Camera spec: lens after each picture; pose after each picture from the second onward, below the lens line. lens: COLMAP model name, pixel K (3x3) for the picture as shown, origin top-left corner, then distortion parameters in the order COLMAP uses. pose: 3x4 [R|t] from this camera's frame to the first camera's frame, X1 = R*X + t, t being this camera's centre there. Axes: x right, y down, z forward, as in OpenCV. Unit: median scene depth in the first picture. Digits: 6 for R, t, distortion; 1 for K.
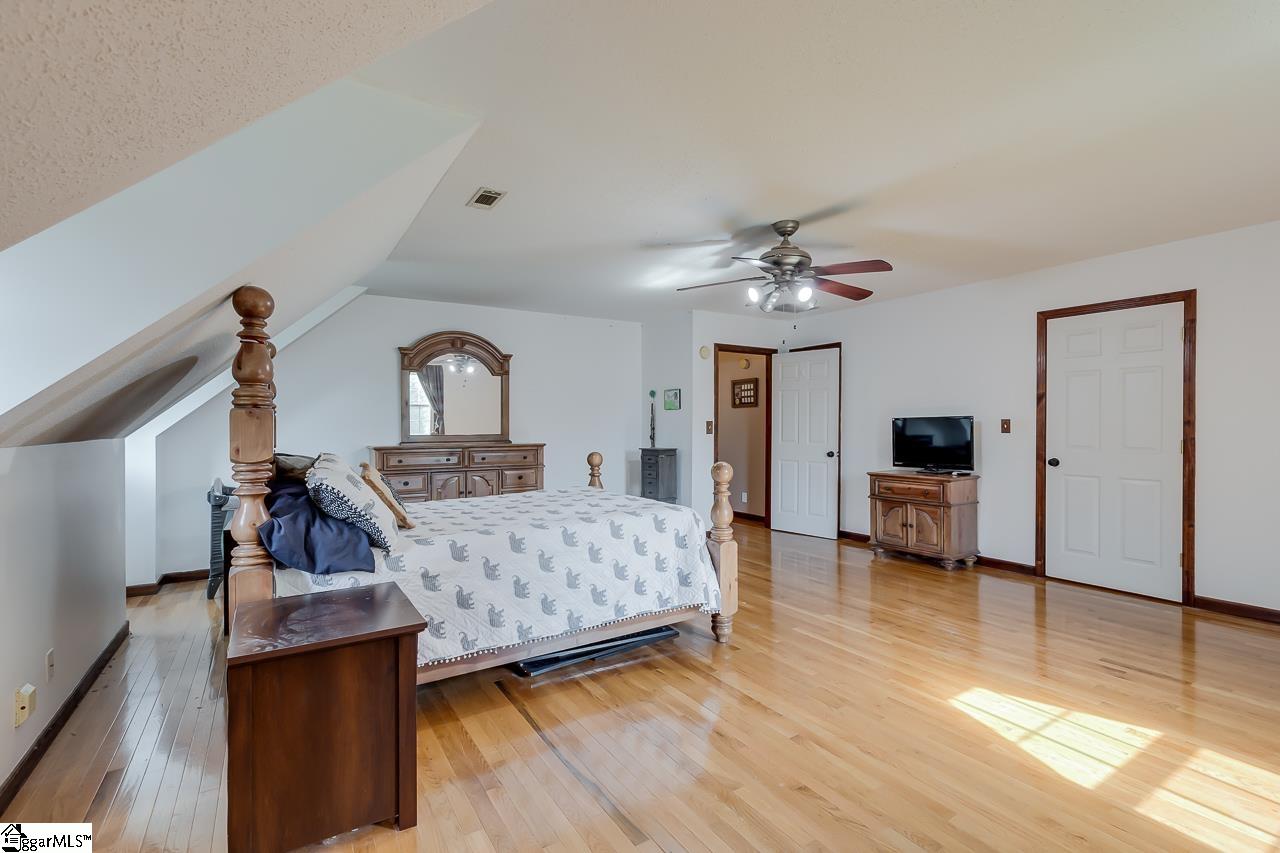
lens RADIAL K [[582.1, 0, 643.2], [0, 582.1, 409.8], [0, 0, 1]] dist [0.003892, -0.000158]
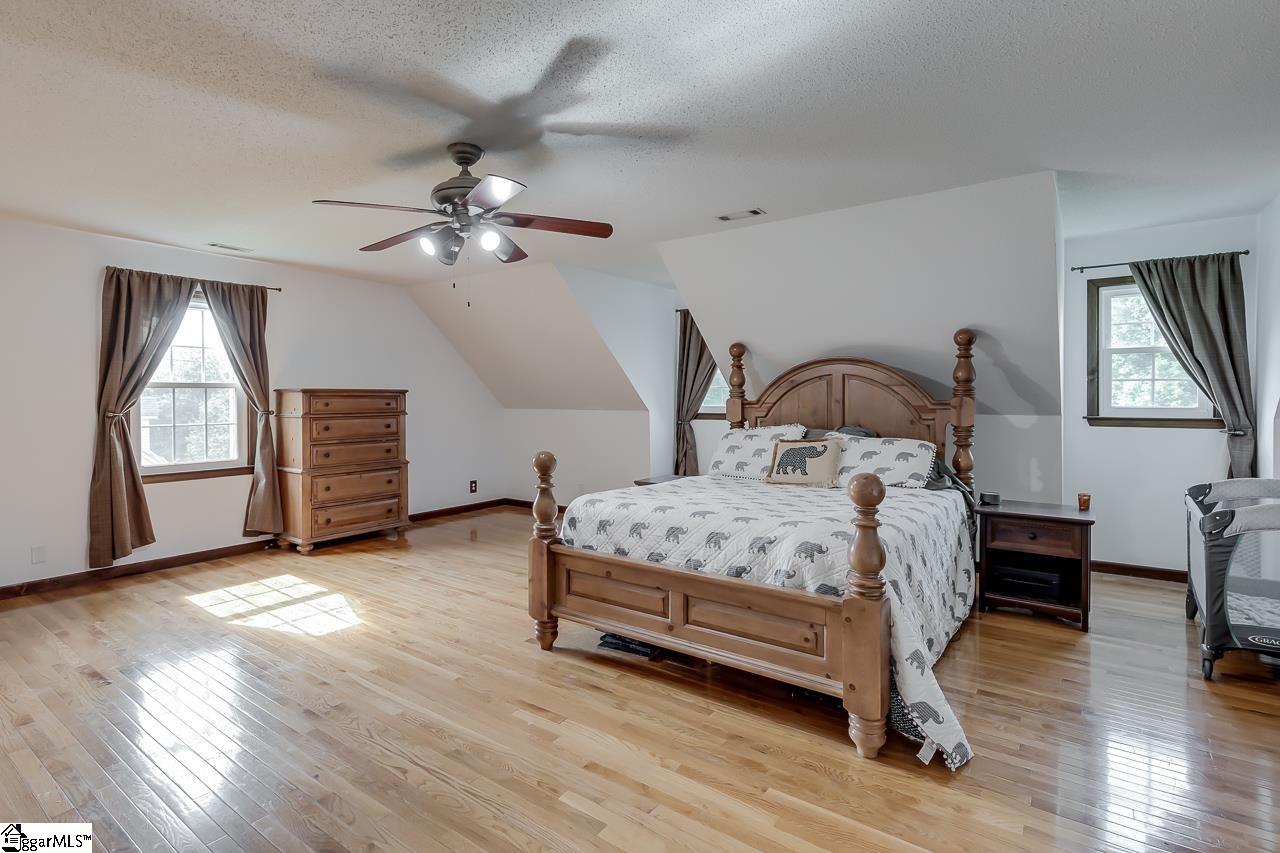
lens RADIAL K [[582.1, 0, 643.2], [0, 582.1, 409.8], [0, 0, 1]] dist [0.003892, -0.000158]
pose [[-0.918689, 0.005969, -0.394937, 0.386600], [0.001380, 0.999928, 0.011903, 0.009896], [0.394980, 0.010390, -0.918631, 2.073044]]
